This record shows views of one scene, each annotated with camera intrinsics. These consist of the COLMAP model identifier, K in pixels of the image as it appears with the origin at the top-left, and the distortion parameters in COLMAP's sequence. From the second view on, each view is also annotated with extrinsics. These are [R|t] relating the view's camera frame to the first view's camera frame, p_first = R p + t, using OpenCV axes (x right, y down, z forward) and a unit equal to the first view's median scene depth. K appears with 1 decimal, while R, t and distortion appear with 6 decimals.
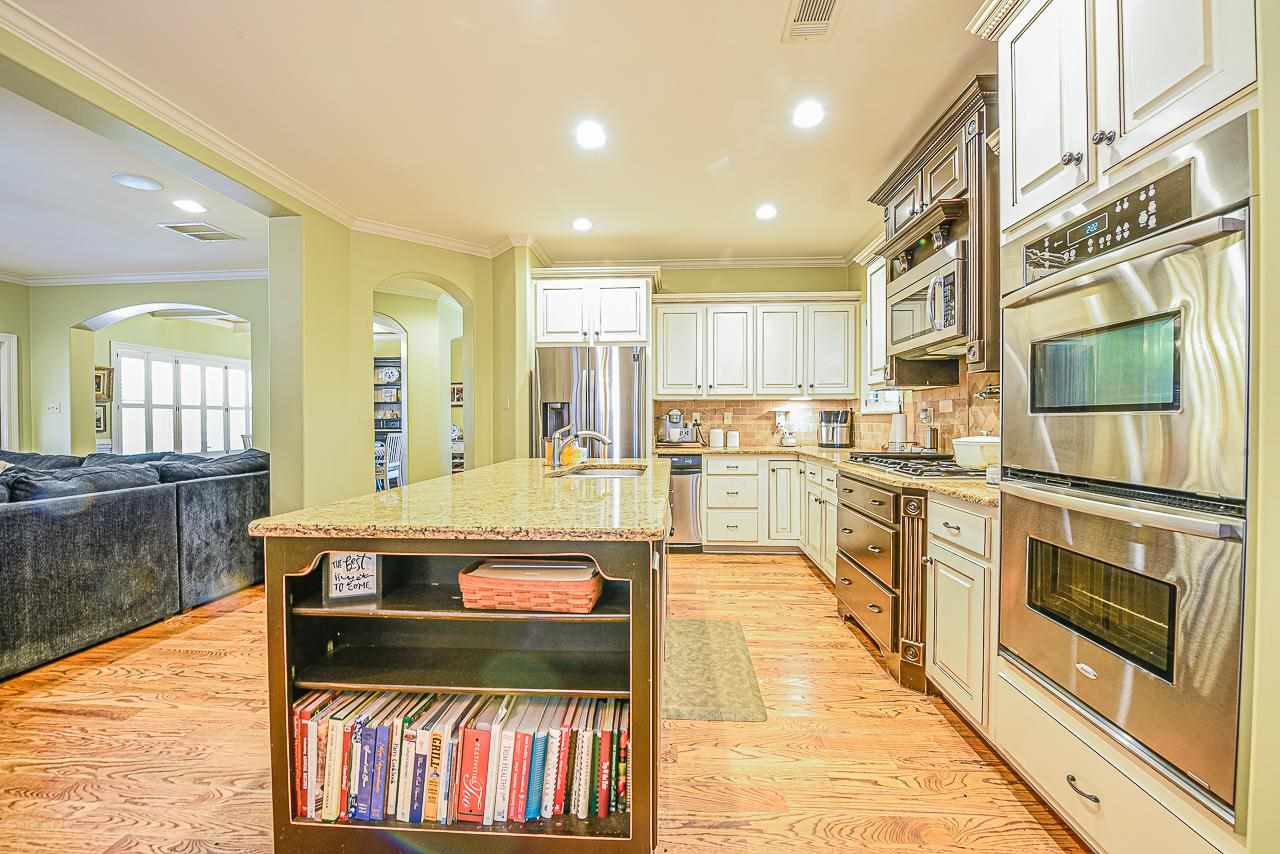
lens RADIAL K [[512.6, 0, 646.3], [0, 512.6, 430.0], [0, 0, 1]] dist [-0.017348, -0.000951]
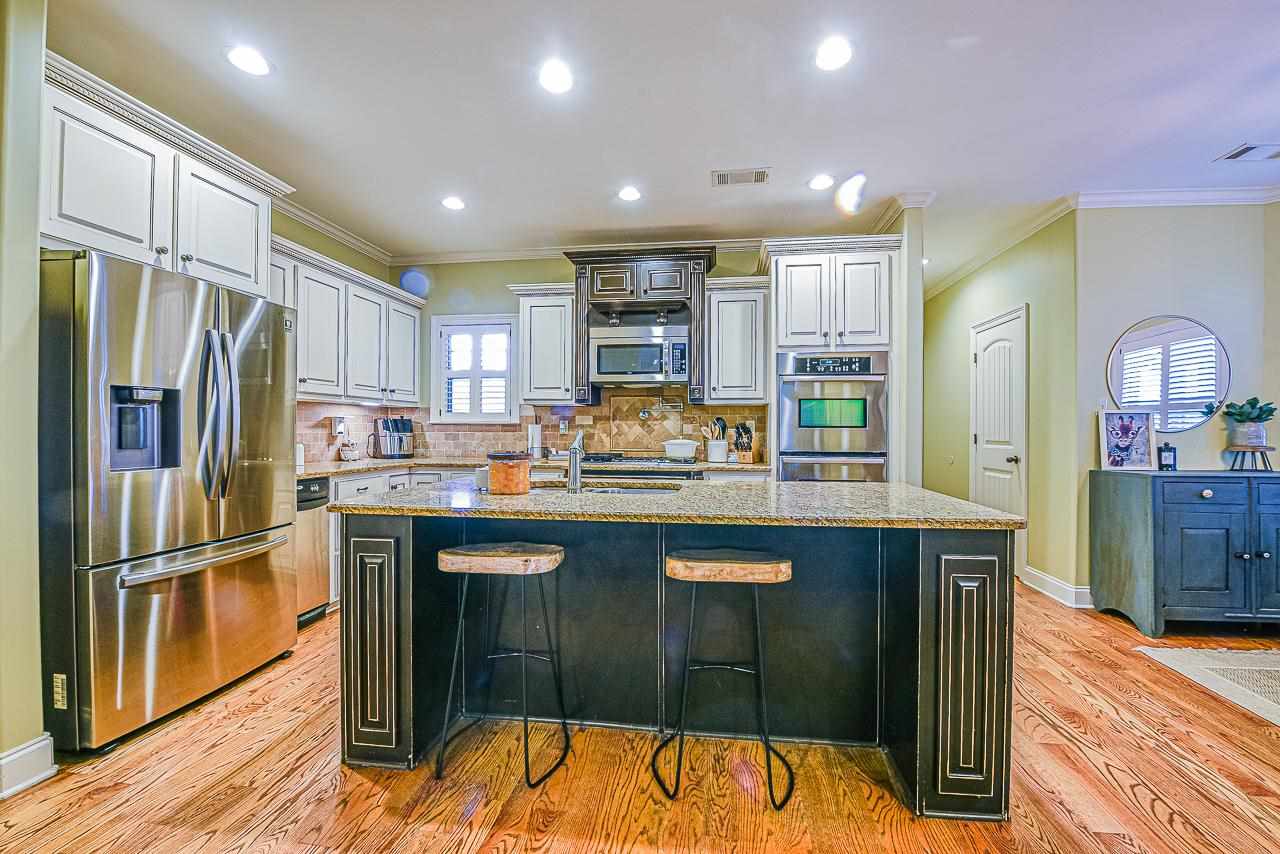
lens RADIAL K [[512.6, 0, 655.4], [0, 512.6, 431.4], [0, 0, 1]] dist [-0.017348, -0.000951]
pose [[0.067978, -0.000655, 0.997687, -0.657115], [0.013885, 0.999904, -0.000290, -0.009847], [-0.997590, 0.013872, 0.067980, 0.580136]]
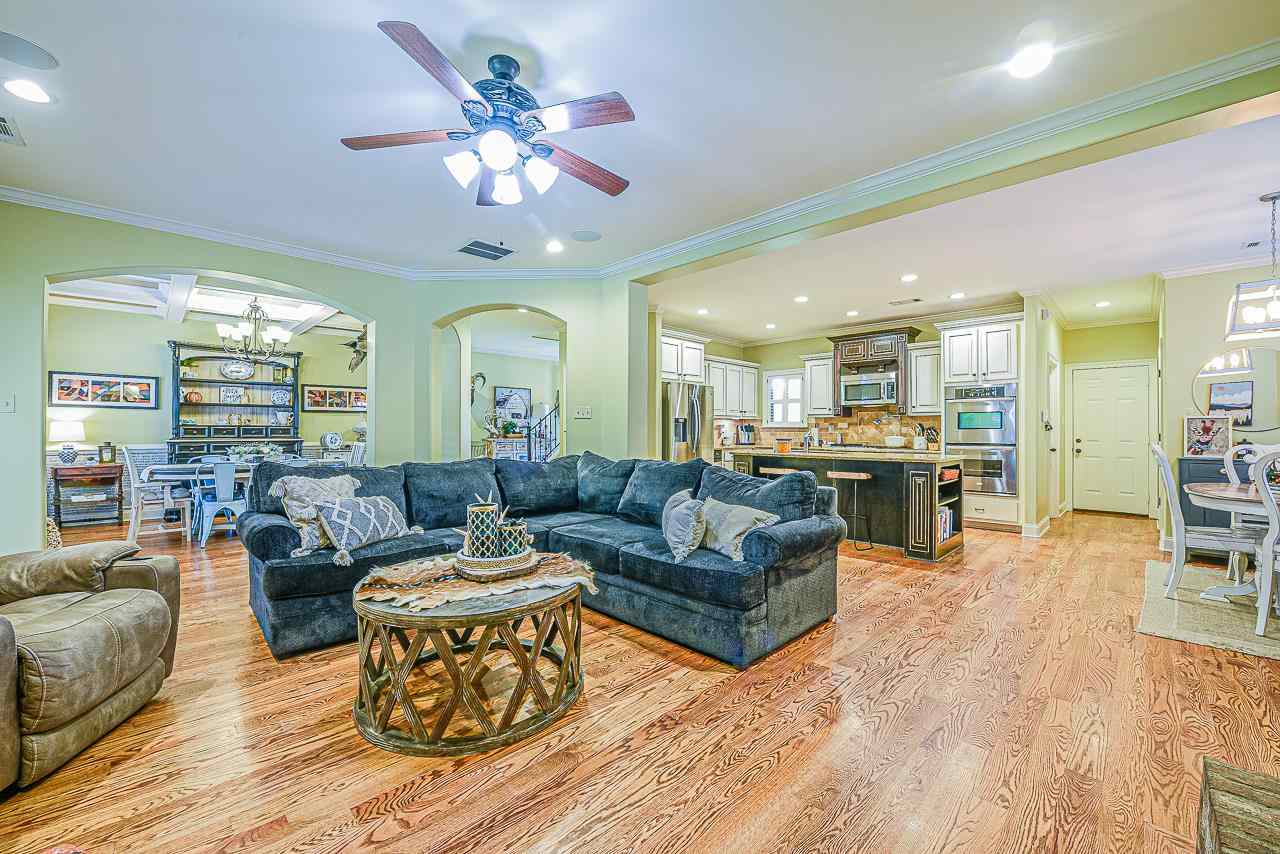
lens RADIAL K [[512.6, 0, 645.9], [0, 512.6, 426.0], [0, 0, 1]] dist [-0.017348, -0.000951]
pose [[0.664094, 0.010267, 0.747578, -1.570193], [0.009016, 0.999723, -0.021739, 0.003191], [-0.747594, 0.021177, 0.663818, 0.050707]]
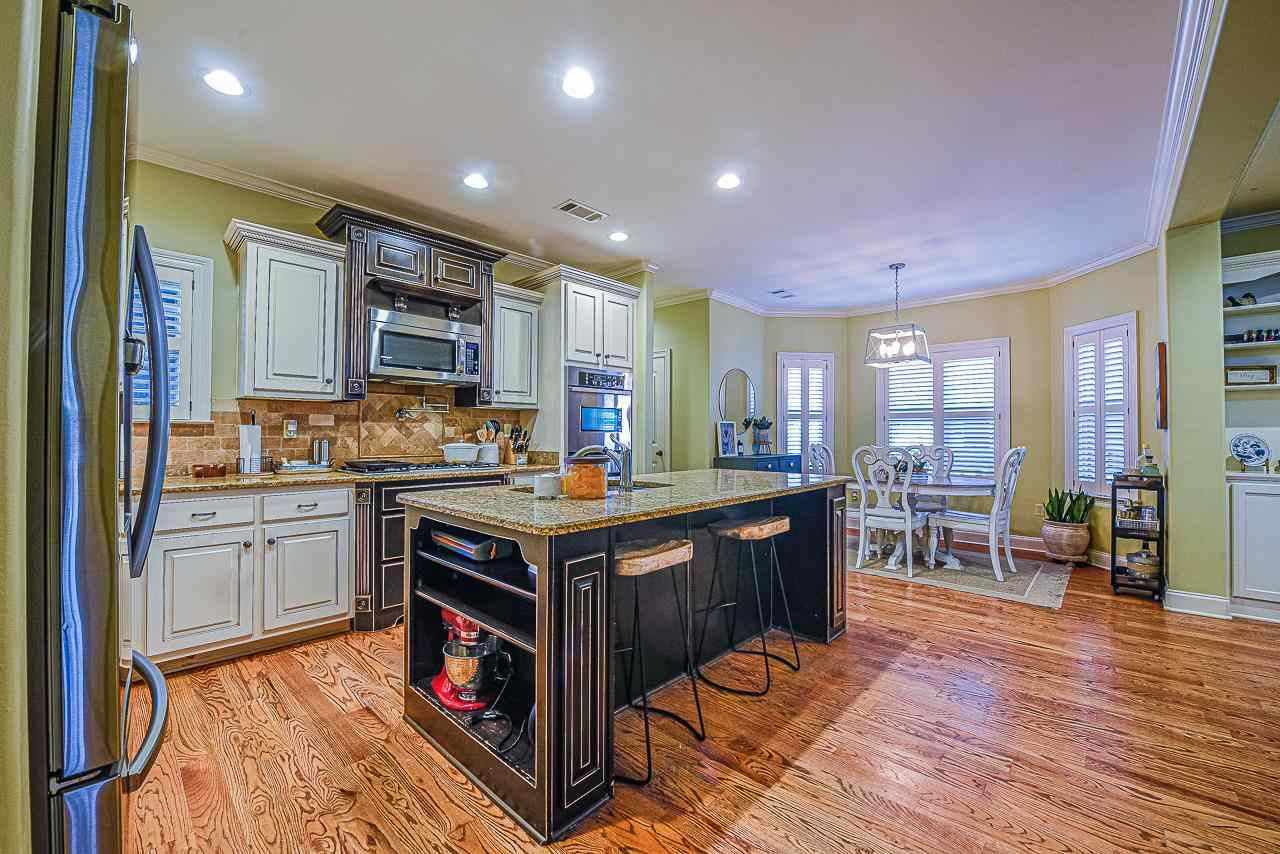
lens RADIAL K [[512.6, 0, 646.1], [0, 512.6, 425.8], [0, 0, 1]] dist [-0.017348, -0.000951]
pose [[-0.771357, 0.009859, 0.636326, -0.515056], [0.009444, 0.999947, -0.004045, -0.019071], [-0.636333, 0.002890, -0.771409, 1.139883]]
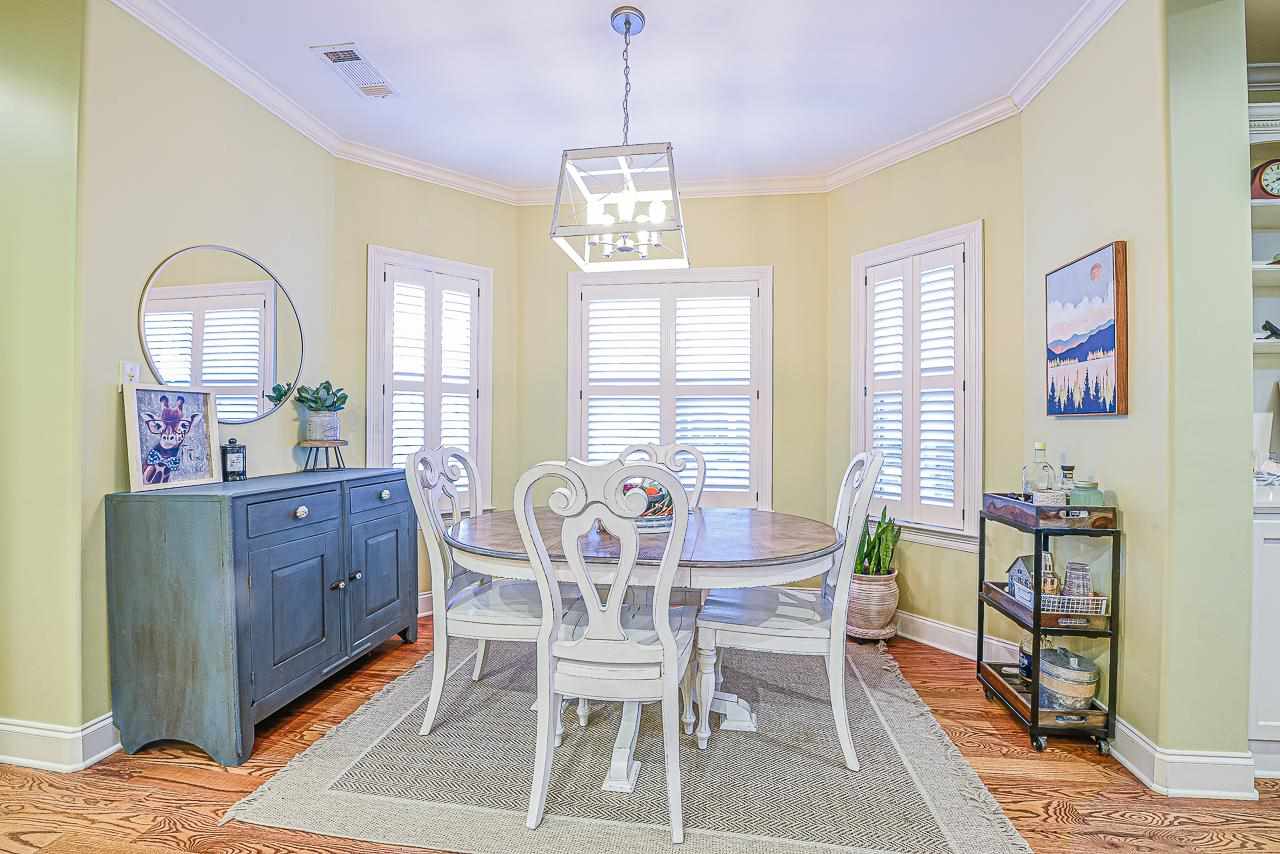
lens RADIAL K [[512.6, 0, 666.3], [0, 512.6, 425.1], [0, 0, 1]] dist [-0.017348, -0.000951]
pose [[-0.998773, -0.001877, 0.049484, -0.267551], [-0.000965, 0.999829, 0.018454, -0.005772], [-0.049510, 0.018383, -0.998604, 0.321345]]
